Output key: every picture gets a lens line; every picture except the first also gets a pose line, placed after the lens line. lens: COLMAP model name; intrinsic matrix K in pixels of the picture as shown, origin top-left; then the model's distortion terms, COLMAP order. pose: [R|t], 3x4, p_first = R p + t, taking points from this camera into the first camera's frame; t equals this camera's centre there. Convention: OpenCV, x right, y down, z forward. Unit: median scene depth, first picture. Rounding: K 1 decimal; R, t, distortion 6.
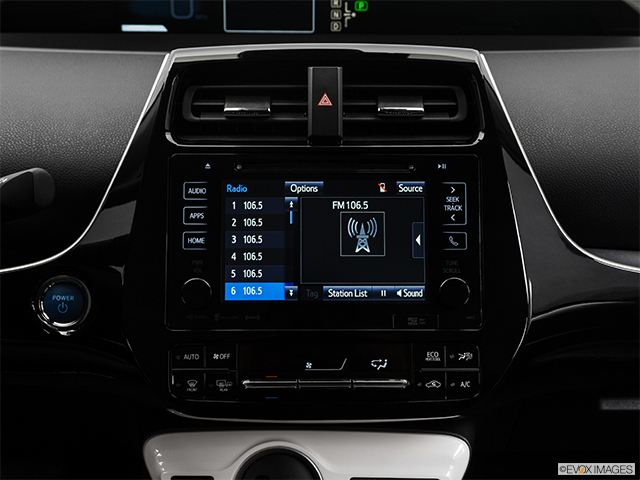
lens RADIAL K [[1072.8, 0, 321.2], [0, 1072.8, 244.7], [0, 0, 1]] dist [0.144648, 0.000000]
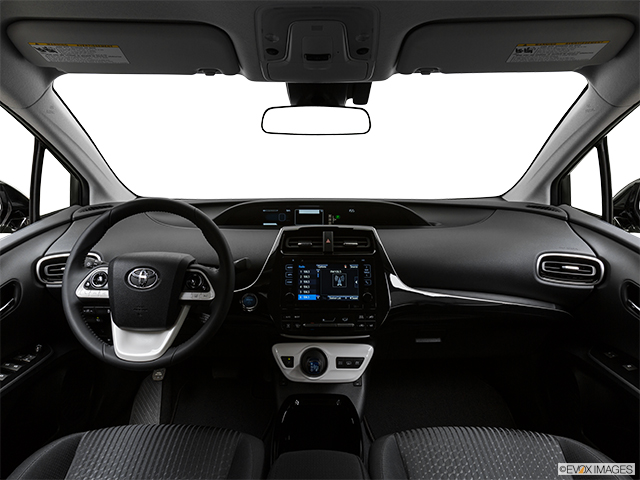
lens RADIAL K [[454.3, 0, 319.7], [0, 454.3, 235.0], [0, 0, 1]] dist [-0.030454, 0.035333]
pose [[1.000000, -0.000063, -0.000474, -0.022144], [-0.000035, 0.979098, -0.203390, 0.137034], [0.000477, 0.203390, 0.979098, -0.399135]]
